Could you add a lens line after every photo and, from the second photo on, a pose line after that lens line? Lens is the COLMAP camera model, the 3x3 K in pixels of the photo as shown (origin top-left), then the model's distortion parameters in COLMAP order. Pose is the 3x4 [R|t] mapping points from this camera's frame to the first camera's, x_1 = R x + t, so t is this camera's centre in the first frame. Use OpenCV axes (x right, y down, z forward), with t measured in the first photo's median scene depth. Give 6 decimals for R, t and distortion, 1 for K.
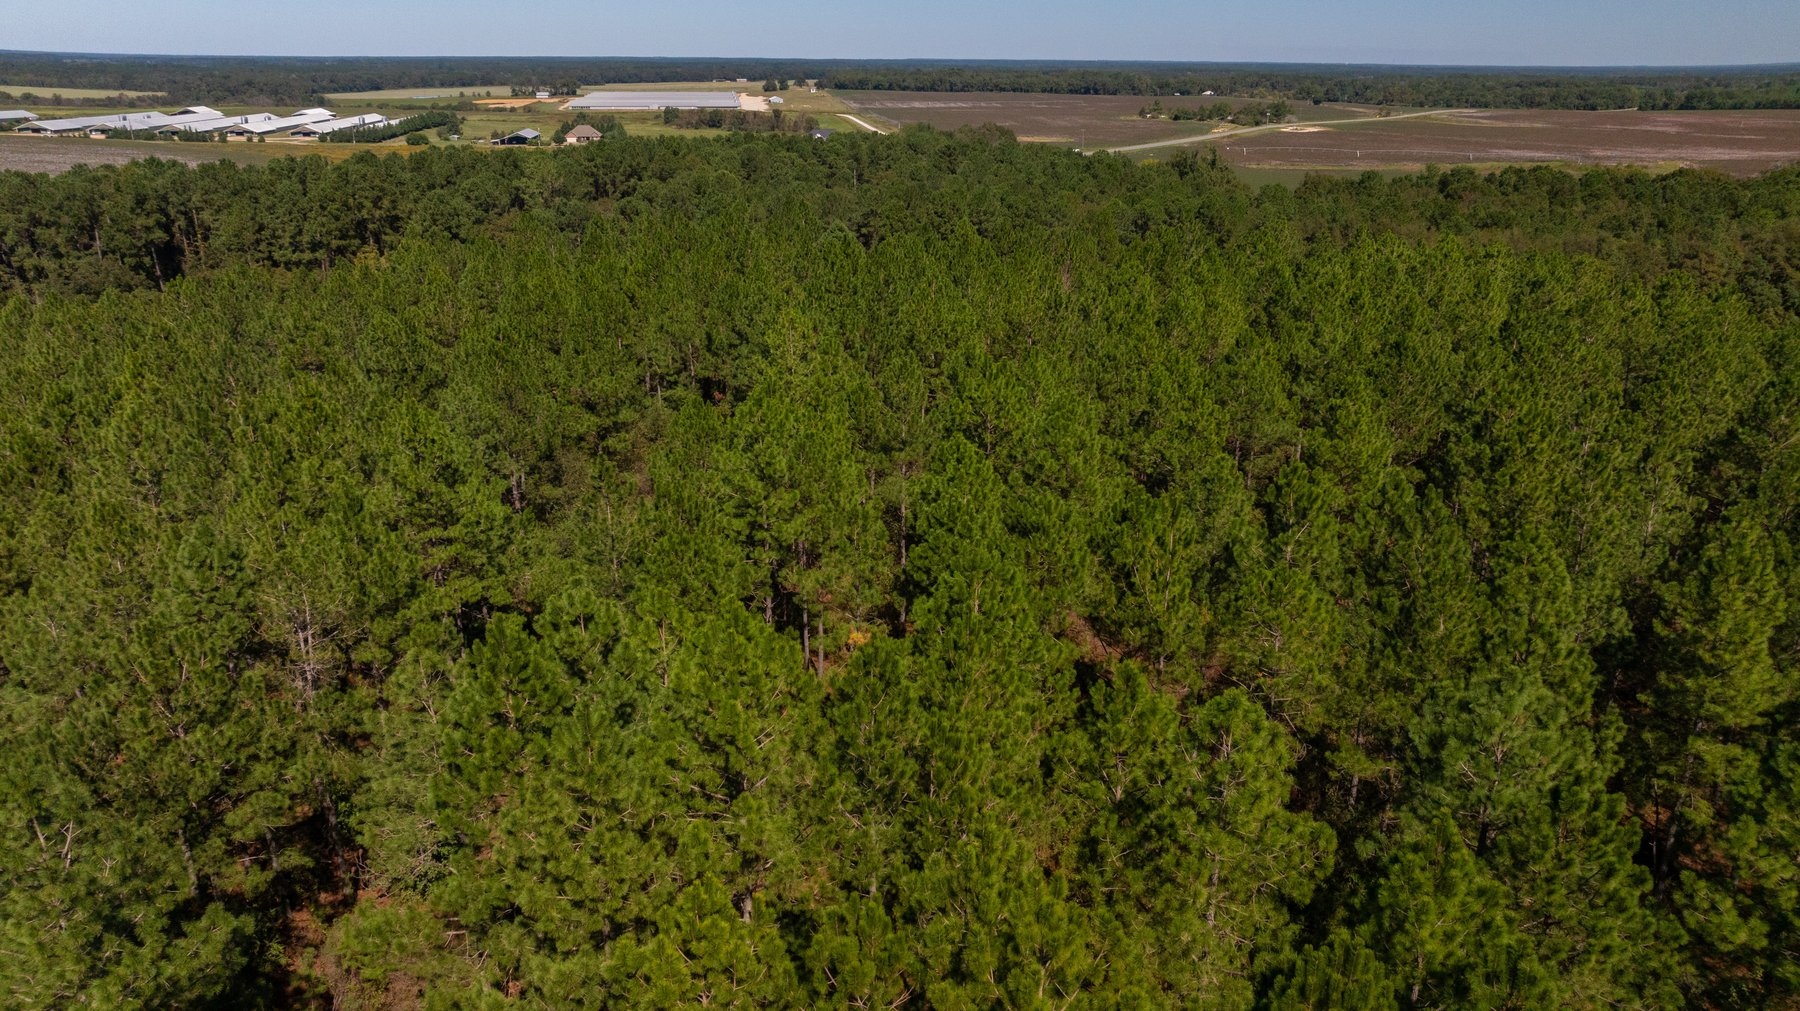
lens RADIAL K [[1268.5, 0, 905.1], [0, 1268.5, 512.5], [0, 0, 1]] dist [-0.041909, 0.048798]
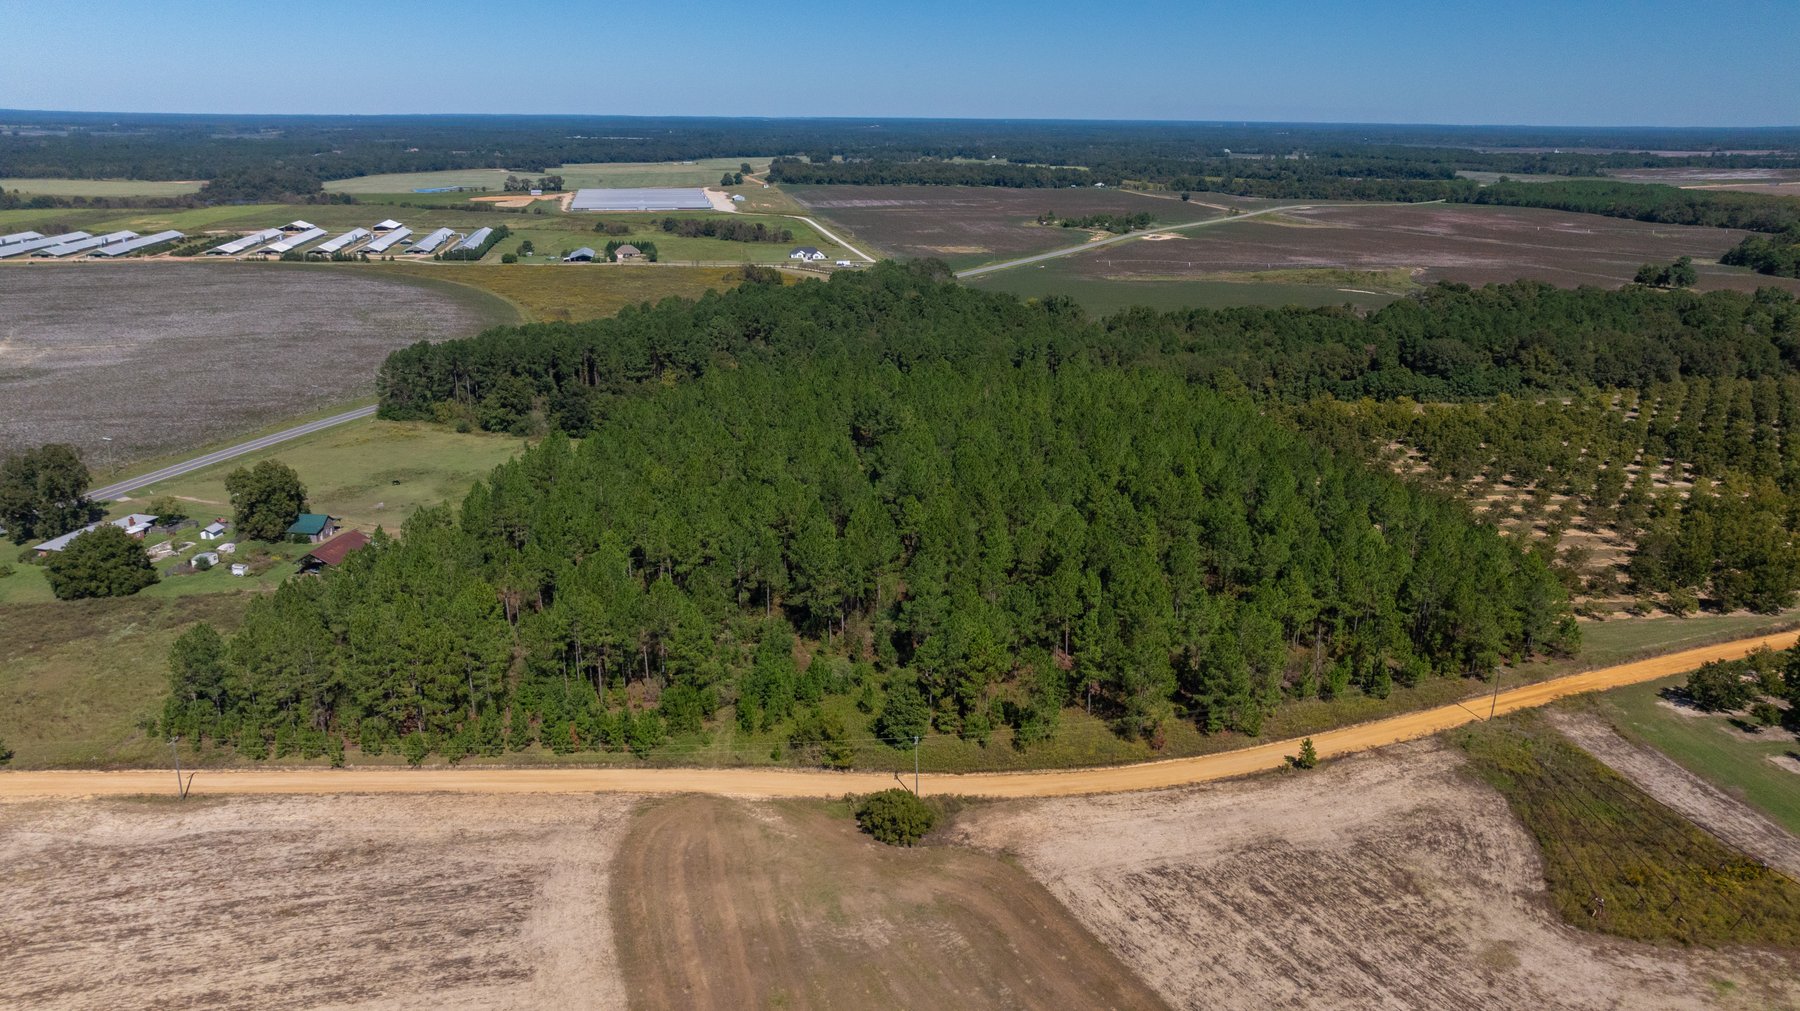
lens RADIAL K [[1268.5, 0, 897.2], [0, 1268.5, 506.5], [0, 0, 1]] dist [-0.041909, 0.048798]
pose [[0.998271, -0.016523, 0.056413, -0.038856], [0.019036, 0.998836, -0.044317, 0.032227], [-0.055616, 0.045314, 0.997423, -0.295563]]
